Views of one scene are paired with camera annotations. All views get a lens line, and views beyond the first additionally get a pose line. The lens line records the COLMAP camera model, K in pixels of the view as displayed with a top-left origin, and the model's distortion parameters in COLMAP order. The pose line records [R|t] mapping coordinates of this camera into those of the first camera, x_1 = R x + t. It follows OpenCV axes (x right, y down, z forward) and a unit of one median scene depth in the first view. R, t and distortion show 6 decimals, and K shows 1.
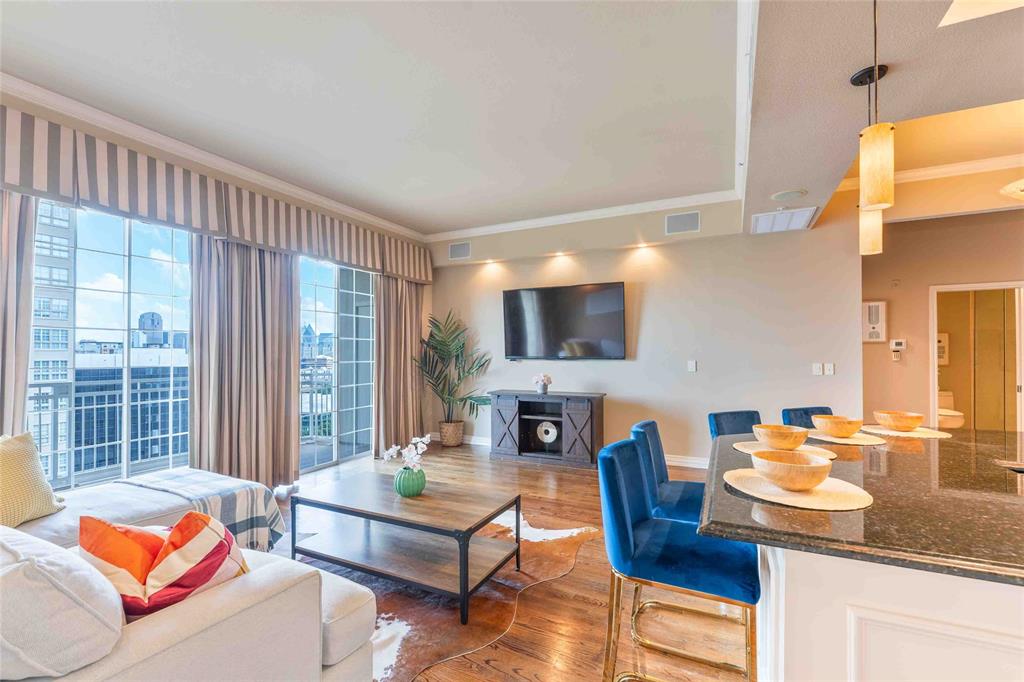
lens RADIAL K [[444.8, 0, 512.0], [0, 444.8, 341.0], [0, 0, 1]] dist [-0.011300, -0.000313]
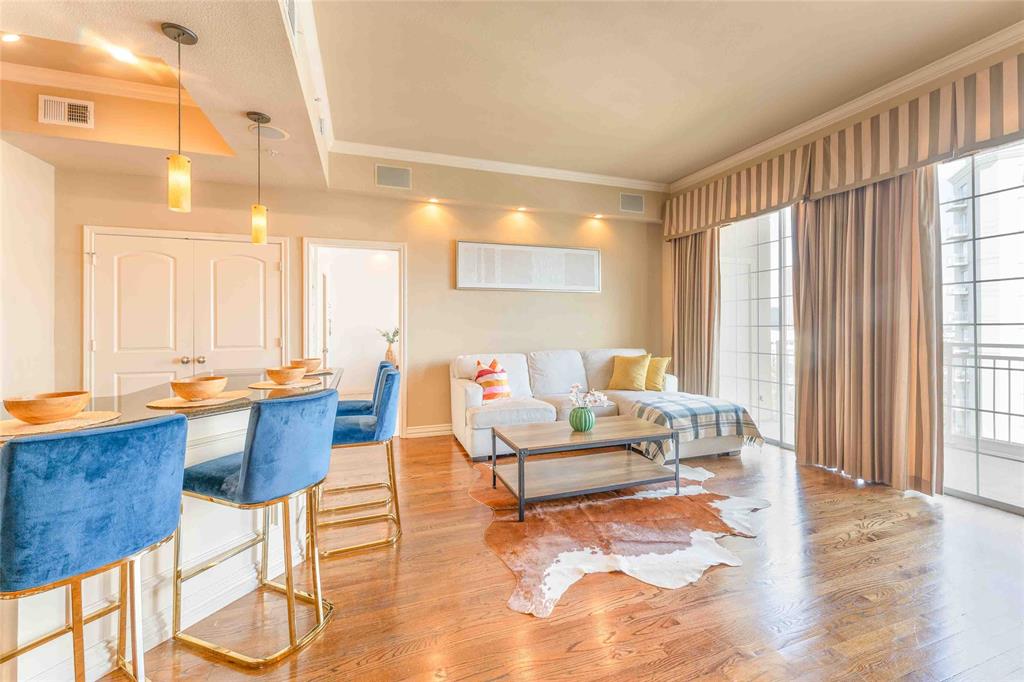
lens RADIAL K [[412.2, 0, 507.6], [0, 412.2, 325.5], [0, 0, 1]] dist [-0.001133, -0.000151]
pose [[-0.709819, -0.001785, -0.704382, 0.350452], [0.028127, 0.999127, -0.030875, 0.044988], [0.703822, -0.041727, -0.709149, 0.824354]]
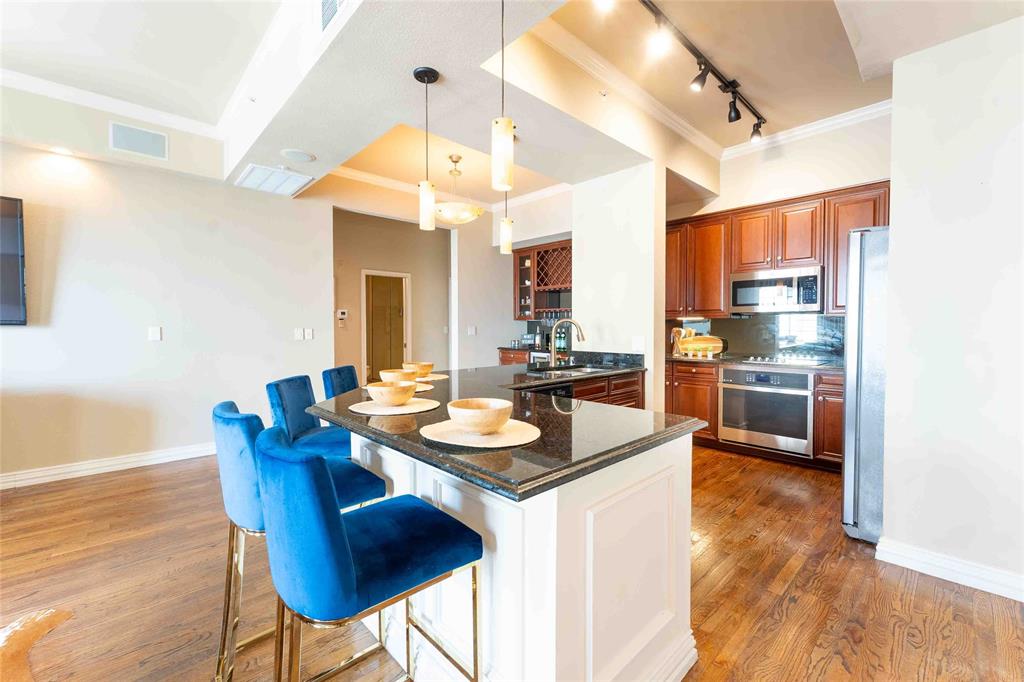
lens RADIAL K [[420.0, 0, 529.9], [0, 420.0, 338.1], [0, 0, 1]] dist [-0.003224, -0.000306]
pose [[0.336183, -0.027271, 0.941402, -0.062200], [-0.031008, 0.998718, 0.040004, 0.014570], [-0.941286, -0.042640, 0.334906, 0.132384]]
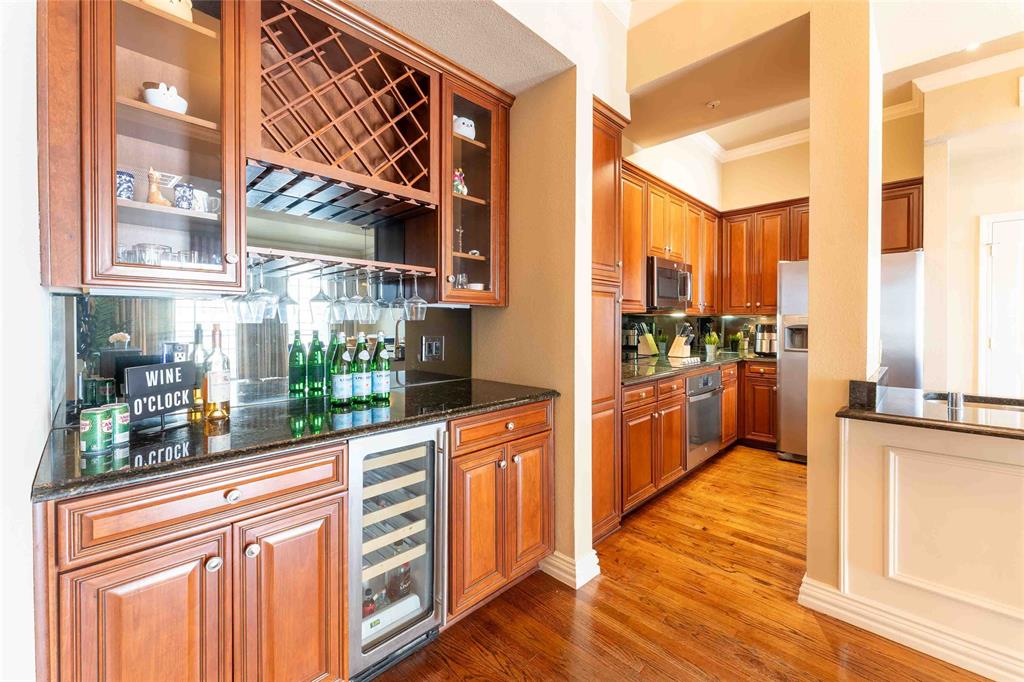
lens RADIAL K [[426.1, 0, 514.8], [0, 426.1, 327.2], [0, 0, 1]] dist [-0.000986, -0.000013]
pose [[-0.948255, -0.002598, 0.317498, 0.839771], [-0.011125, 0.999624, -0.025046, 0.036366], [-0.317314, -0.027282, -0.947928, 0.723254]]
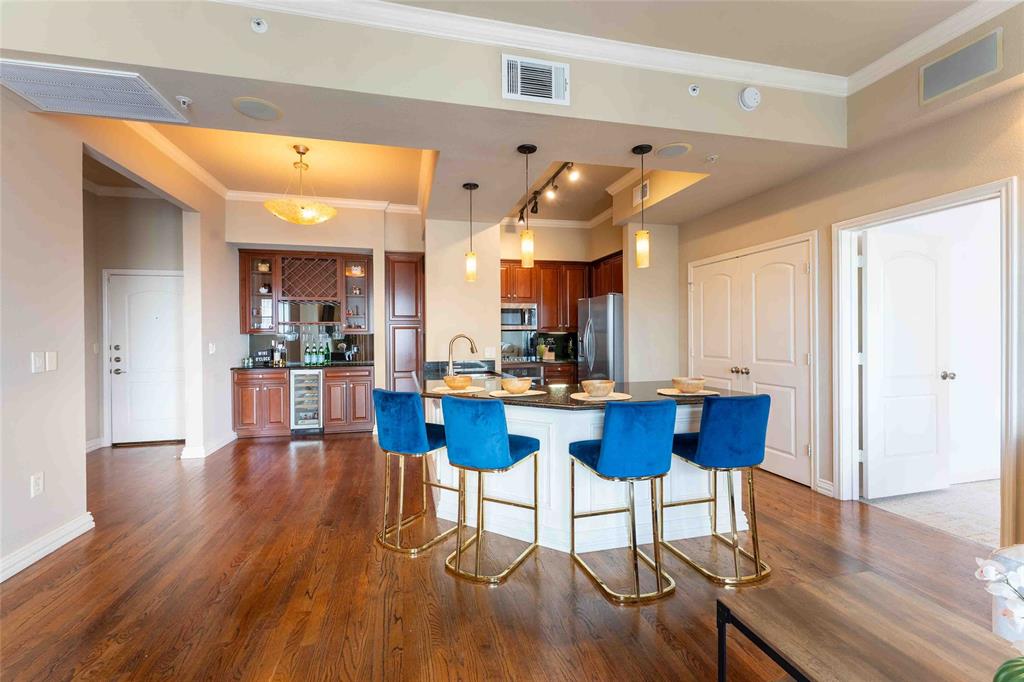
lens RADIAL K [[413.2, 0, 499.1], [0, 413.2, 336.2], [0, 0, 1]] dist [0.000330, 0.000026]
pose [[-0.633479, 0.002912, 0.773755, -0.086152], [-0.018419, 0.999653, -0.018842, 0.026183], [-0.773541, -0.026187, -0.633205, 0.757459]]
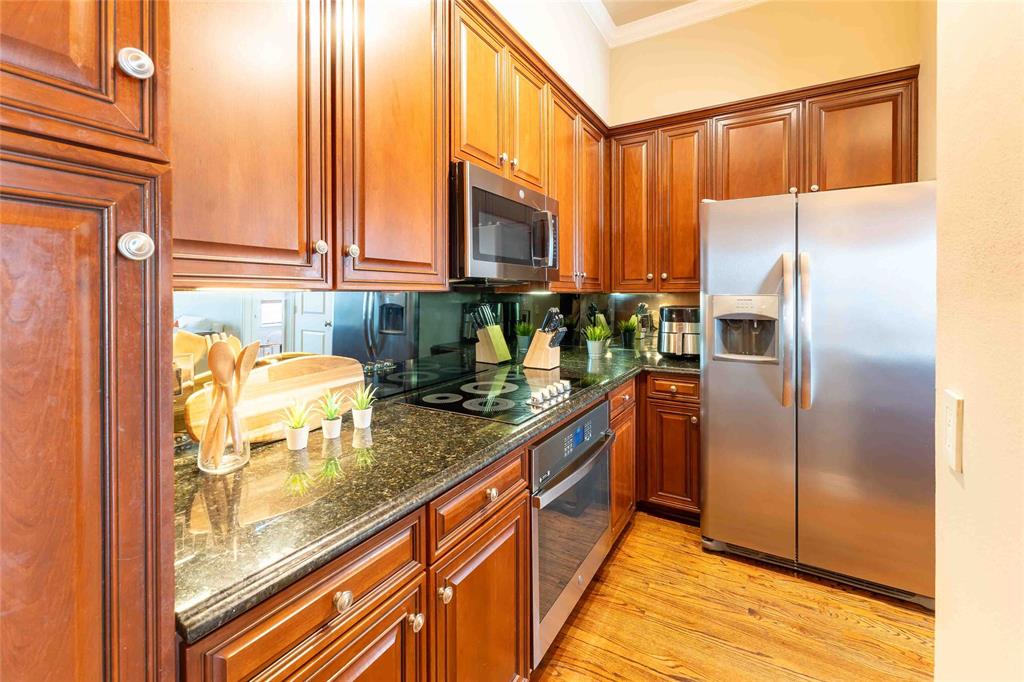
lens RADIAL K [[438.3, 0, 510.7], [0, 438.3, 298.3], [0, 0, 1]] dist [-0.000355, -0.000090]
pose [[-0.995255, 0.000157, 0.097303, 0.786583], [-0.002895, 0.999508, -0.031227, 0.009134], [-0.097260, -0.031361, -0.994765, 0.325477]]
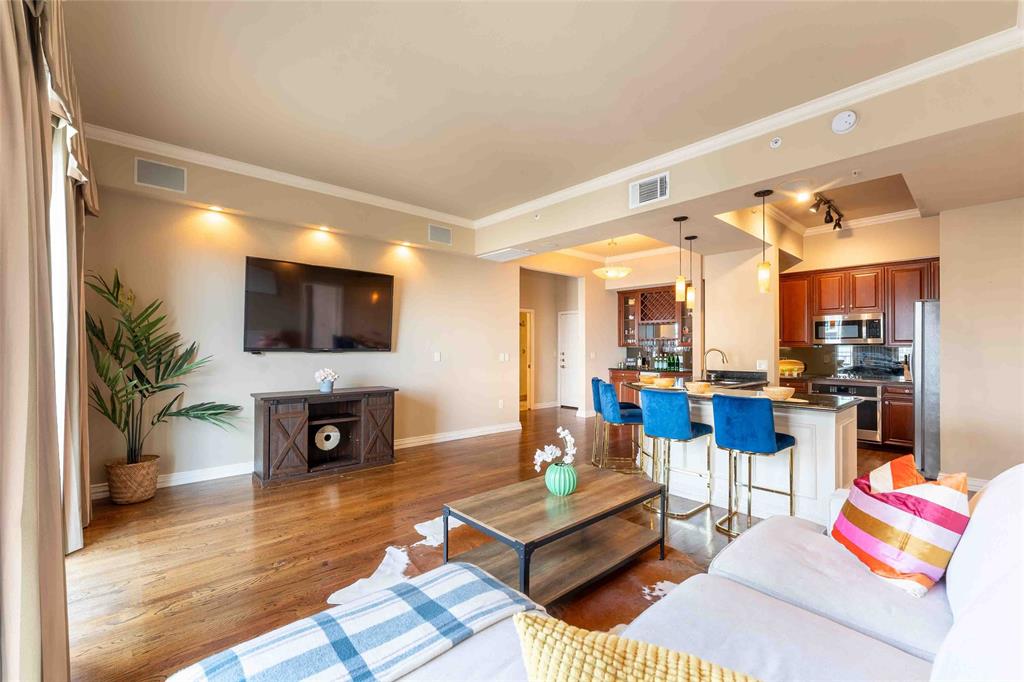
lens RADIAL K [[431.2, 0, 513.6], [0, 431.2, 346.3], [0, 0, 1]] dist [-0.003753, -0.000173]
pose [[0.365489, 0.004457, 0.930805, -0.560398], [-0.034412, 0.999370, 0.008727, 0.011084], [-0.930179, -0.035221, 0.365412, 0.375067]]
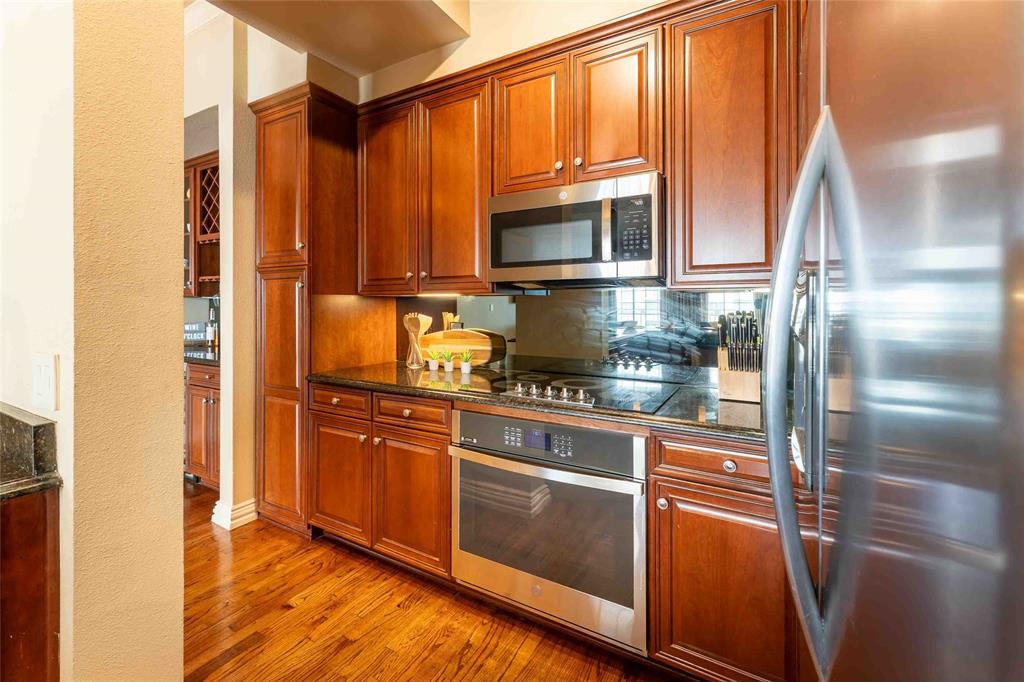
lens RADIAL K [[422.8, 0, 513.2], [0, 422.8, 306.3], [0, 0, 1]] dist [0.000161, 0.000006]
pose [[0.073816, 0.000019, 0.997272, 0.465054], [-0.035912, 0.999351, 0.002639, 0.006228], [-0.996625, -0.036009, 0.073769, -0.010537]]
